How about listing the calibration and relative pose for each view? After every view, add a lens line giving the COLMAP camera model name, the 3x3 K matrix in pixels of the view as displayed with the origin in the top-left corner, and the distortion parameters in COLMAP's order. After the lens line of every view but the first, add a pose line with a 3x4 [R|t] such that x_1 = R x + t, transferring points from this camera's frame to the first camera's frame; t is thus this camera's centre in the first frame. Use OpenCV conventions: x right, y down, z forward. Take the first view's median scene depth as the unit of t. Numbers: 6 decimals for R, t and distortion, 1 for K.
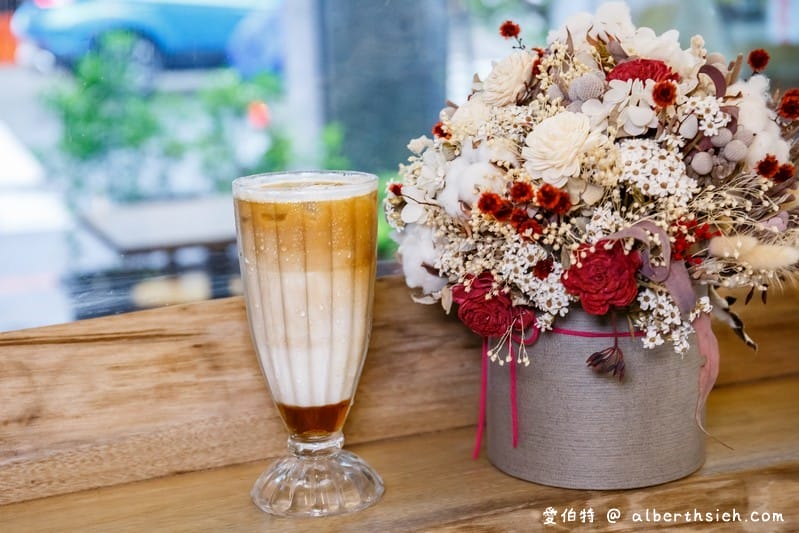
lens RADIAL K [[1719.3, 0, 399.5], [0, 1719.3, 266.5], [0, 0, 1]] dist [0.109872, 0.200416]
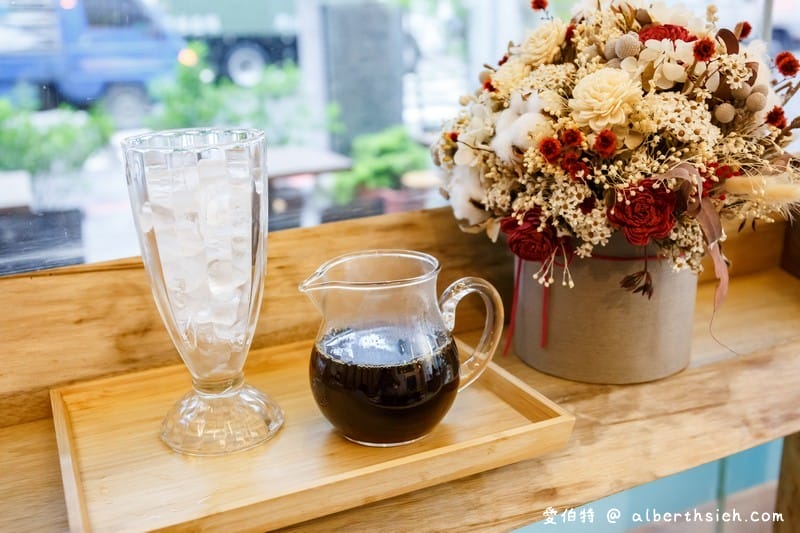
lens RADIAL K [[849.4, 0, 400.0], [0, 849.4, 266.5], [0, 0, 1]] dist [-0.011179, -0.001429]
pose [[0.997549, -0.011255, 0.069063, -0.082327], [0.004714, 0.995547, 0.094151, -0.011885], [-0.069815, -0.093595, 0.993160, 0.437763]]
